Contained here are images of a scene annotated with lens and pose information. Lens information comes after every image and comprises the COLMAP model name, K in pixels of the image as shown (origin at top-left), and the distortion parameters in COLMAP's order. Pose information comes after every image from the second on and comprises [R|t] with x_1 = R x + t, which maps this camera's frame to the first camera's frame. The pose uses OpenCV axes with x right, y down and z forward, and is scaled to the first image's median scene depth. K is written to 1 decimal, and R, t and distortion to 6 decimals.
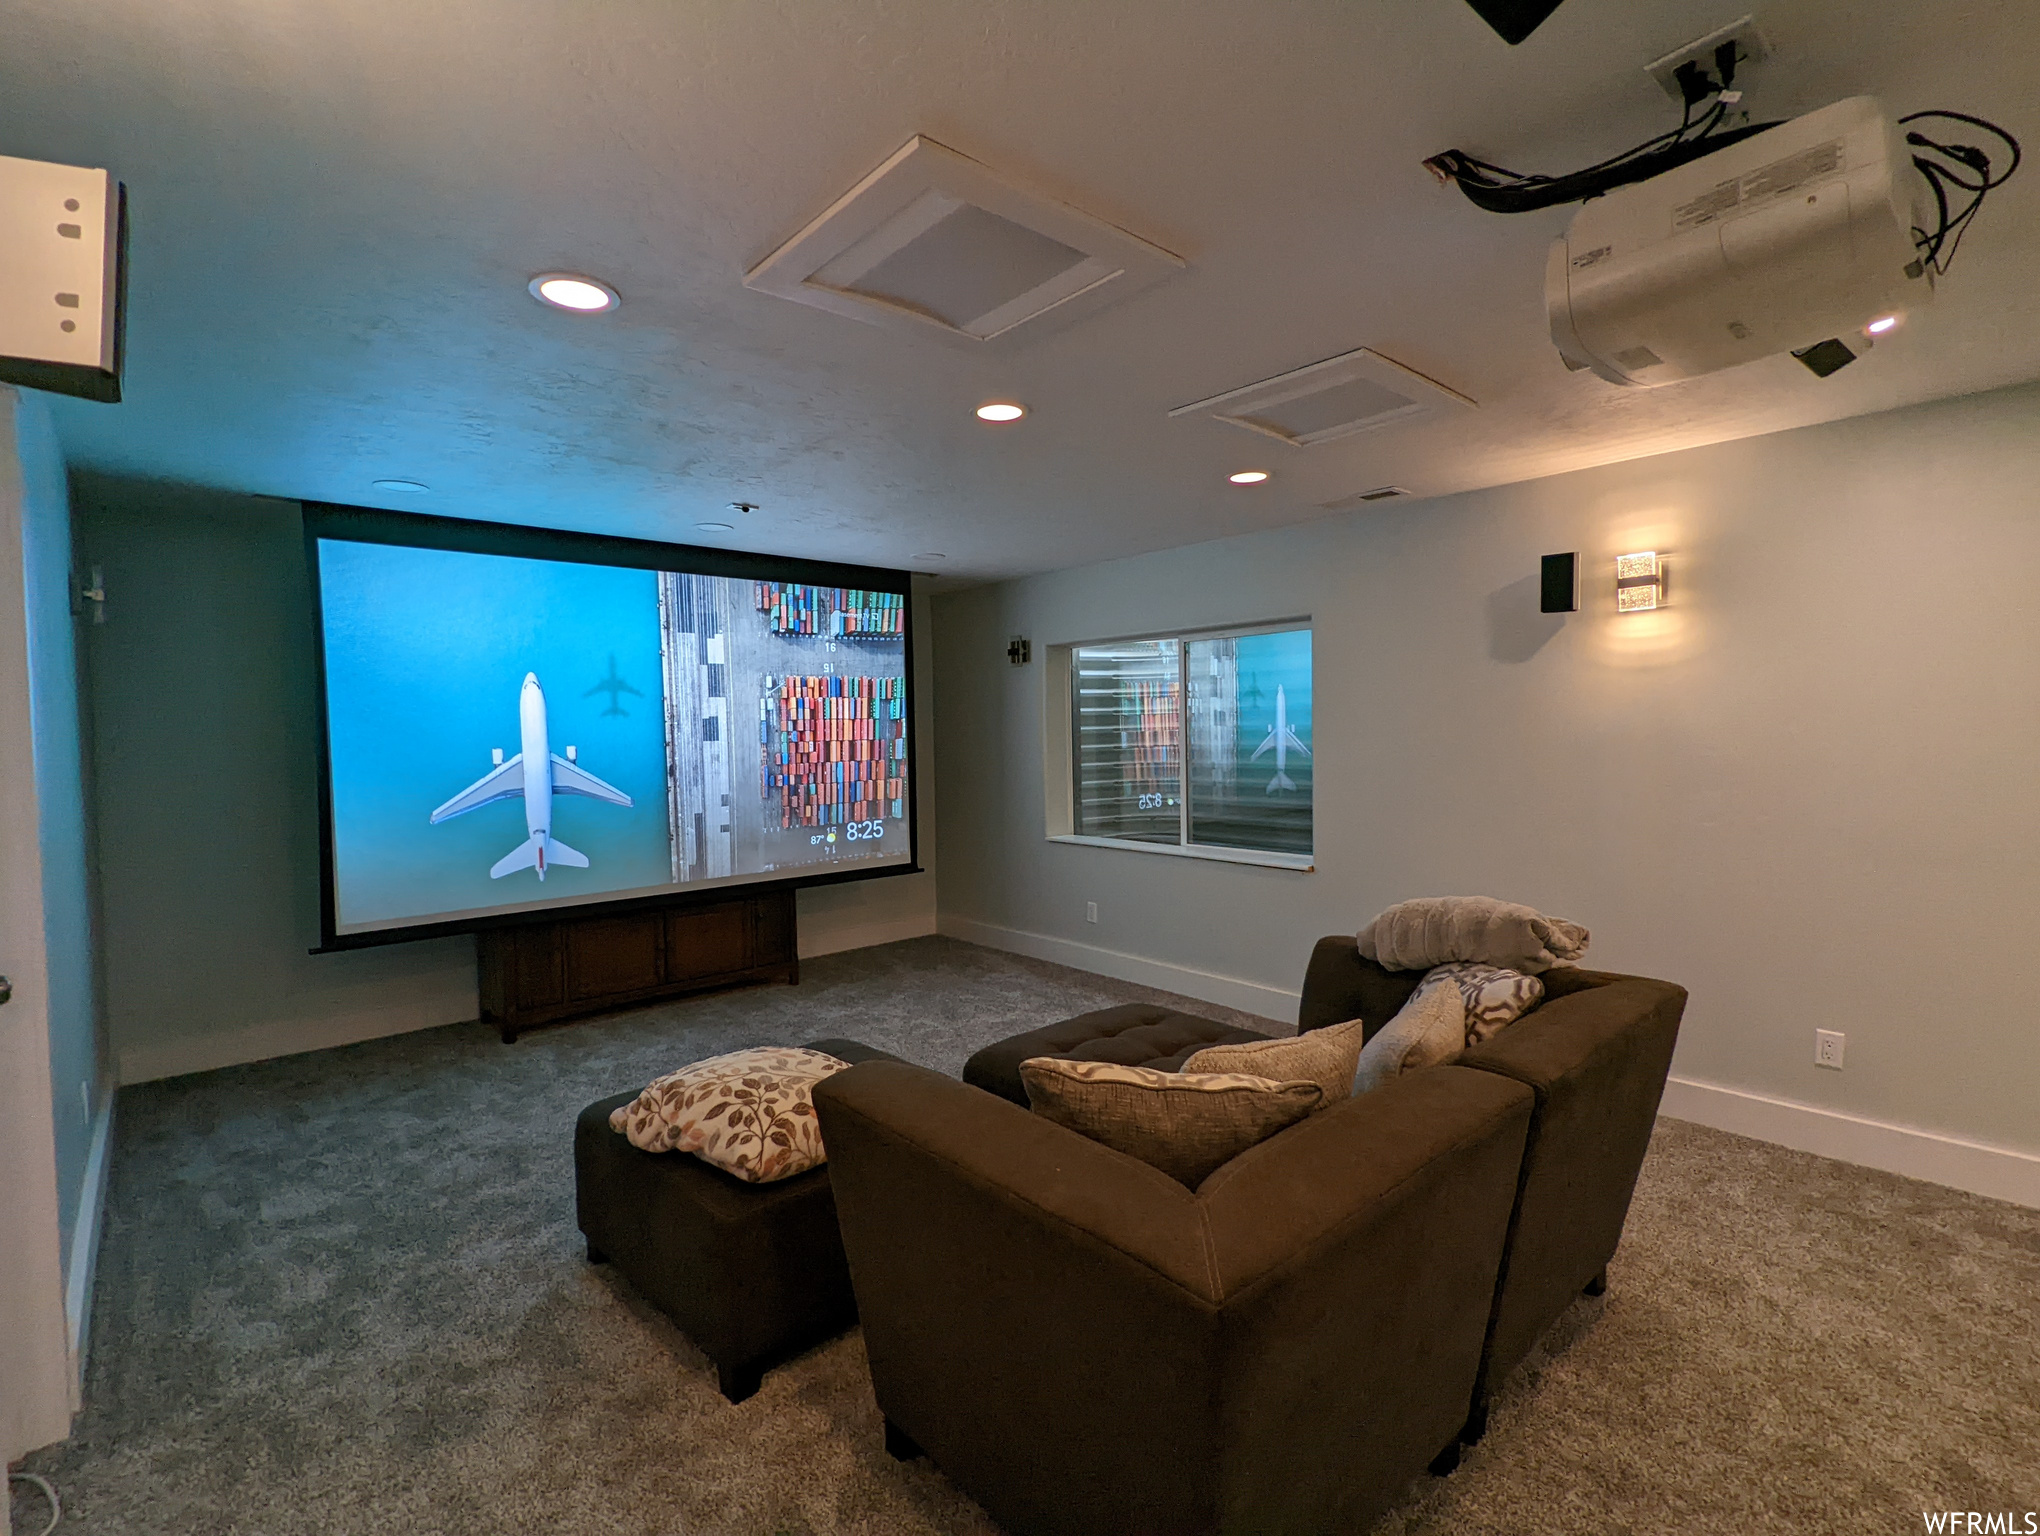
lens RADIAL K [[966.8, 0, 1020.8], [0, 966.8, 769.4], [0, 0, 1]] dist [-0.000808, -0.001588]
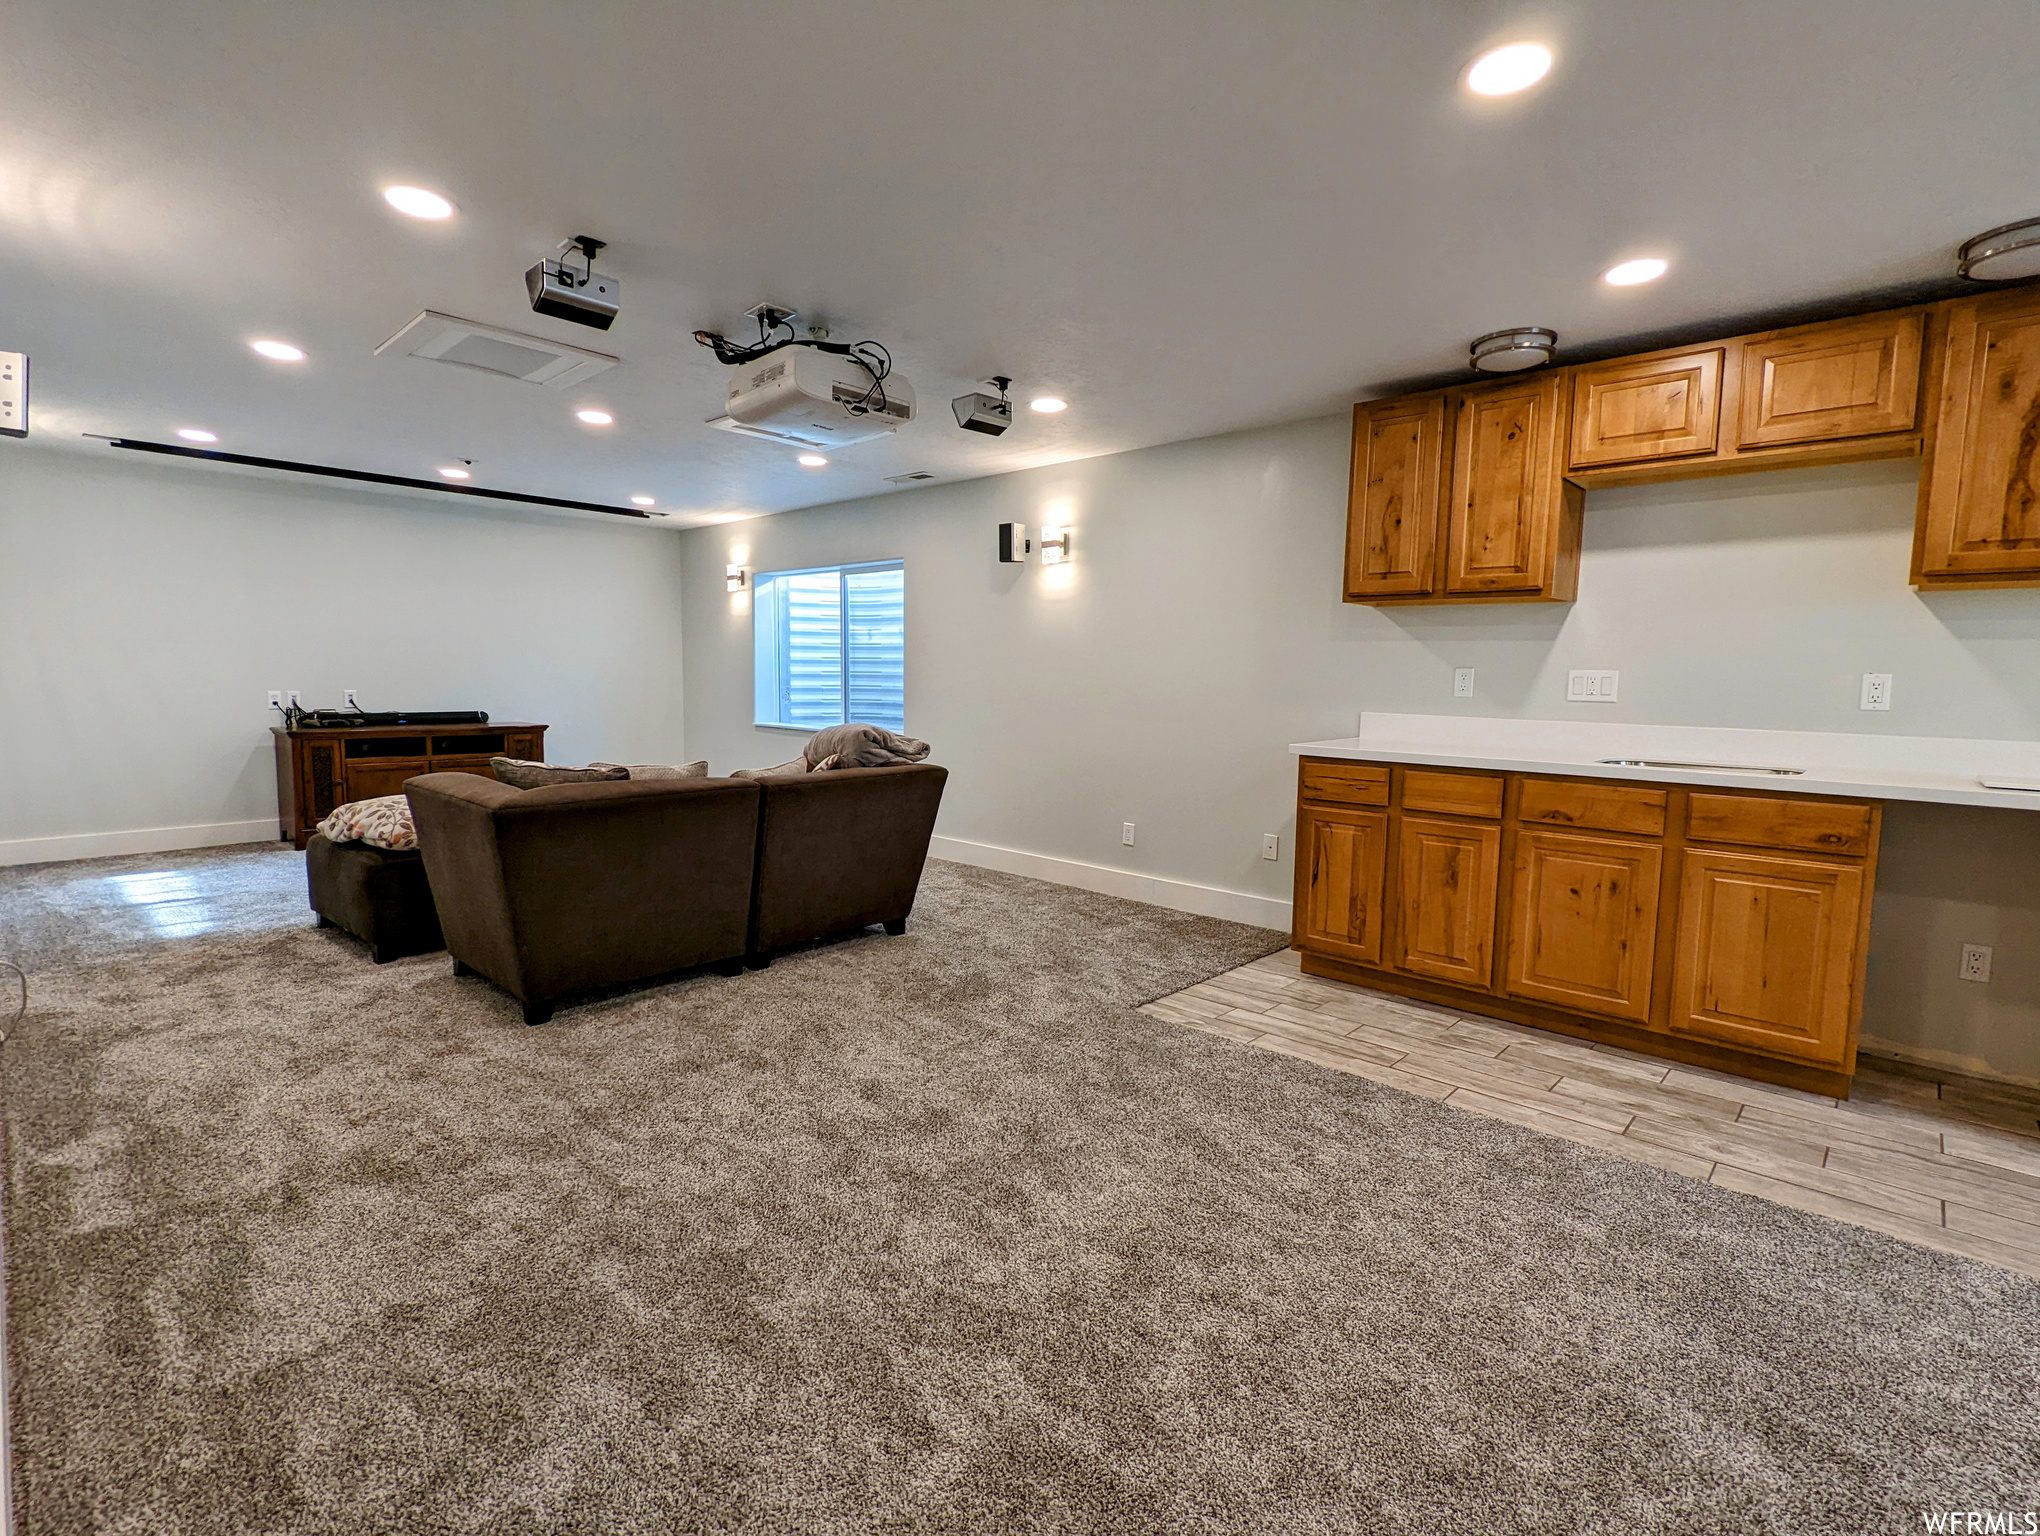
lens RADIAL K [[966.8, 0, 1023.6], [0, 966.8, 773.1], [0, 0, 1]] dist [-0.000808, -0.001588]
pose [[0.995042, 0.022836, 0.096800, 0.453660], [-0.028910, 0.997669, 0.061813, 0.079994], [-0.095163, -0.064305, 0.993383, -0.573173]]
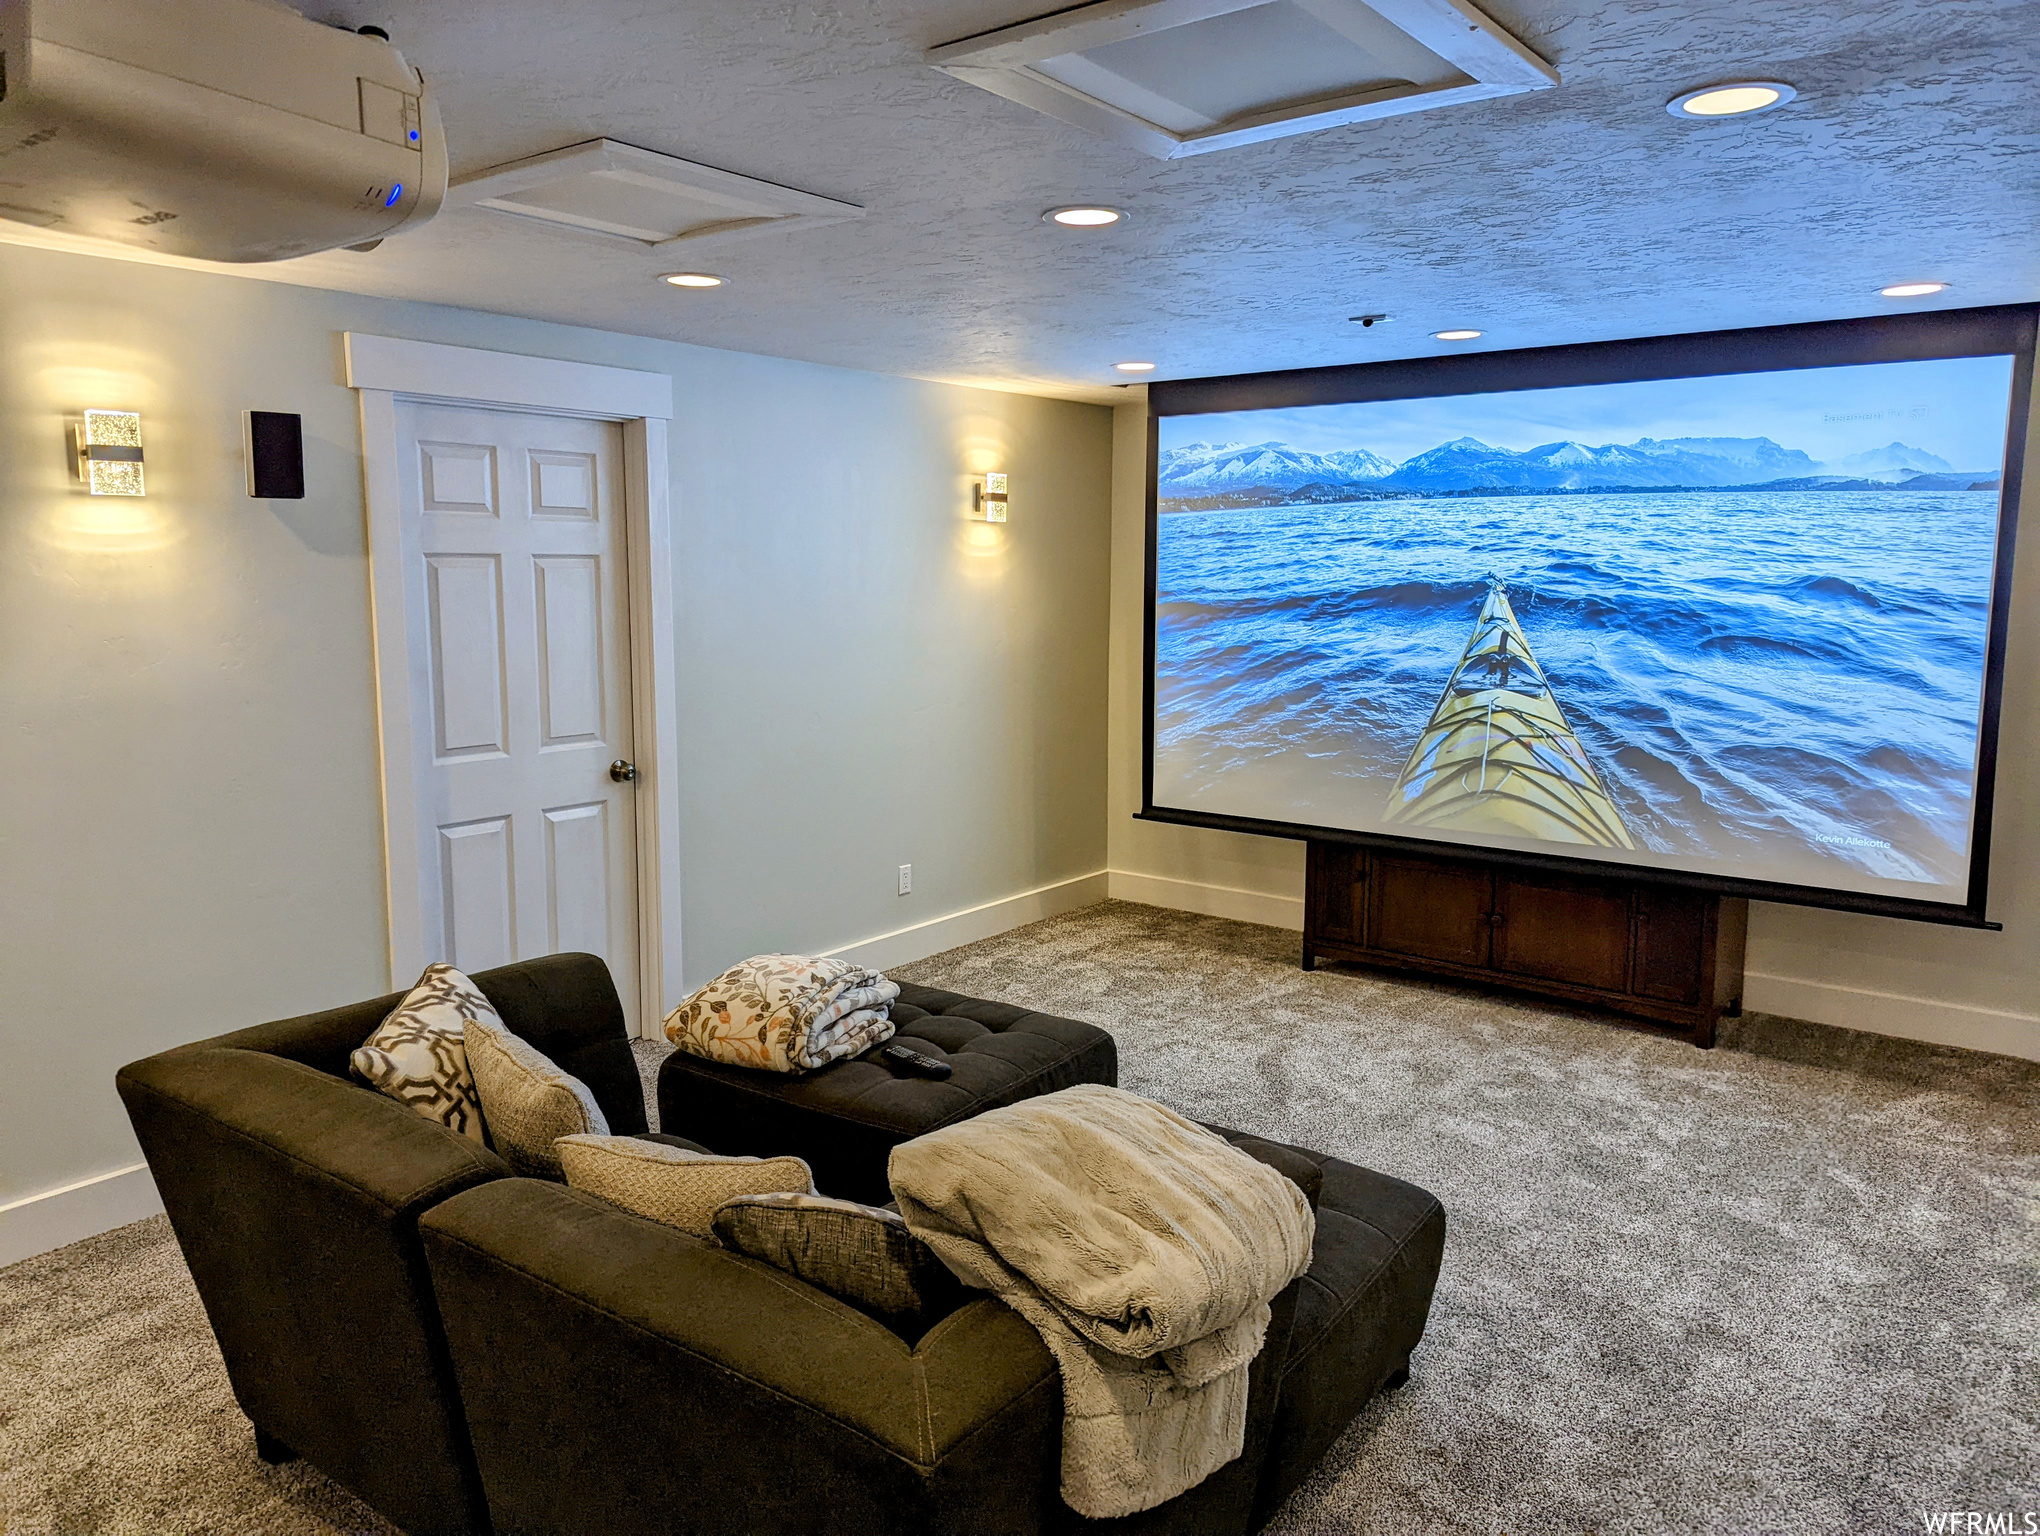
lens RADIAL K [[1444.6, 0, 1021.0], [0, 1444.6, 748.9], [0, 0, 1]] dist [0.060963, -0.045810]
pose [[0.183608, 0.146574, -0.972010, 0.880631], [-0.043065, 0.989071, 0.141012, -0.116444], [0.982056, 0.015968, 0.187914, 0.646586]]
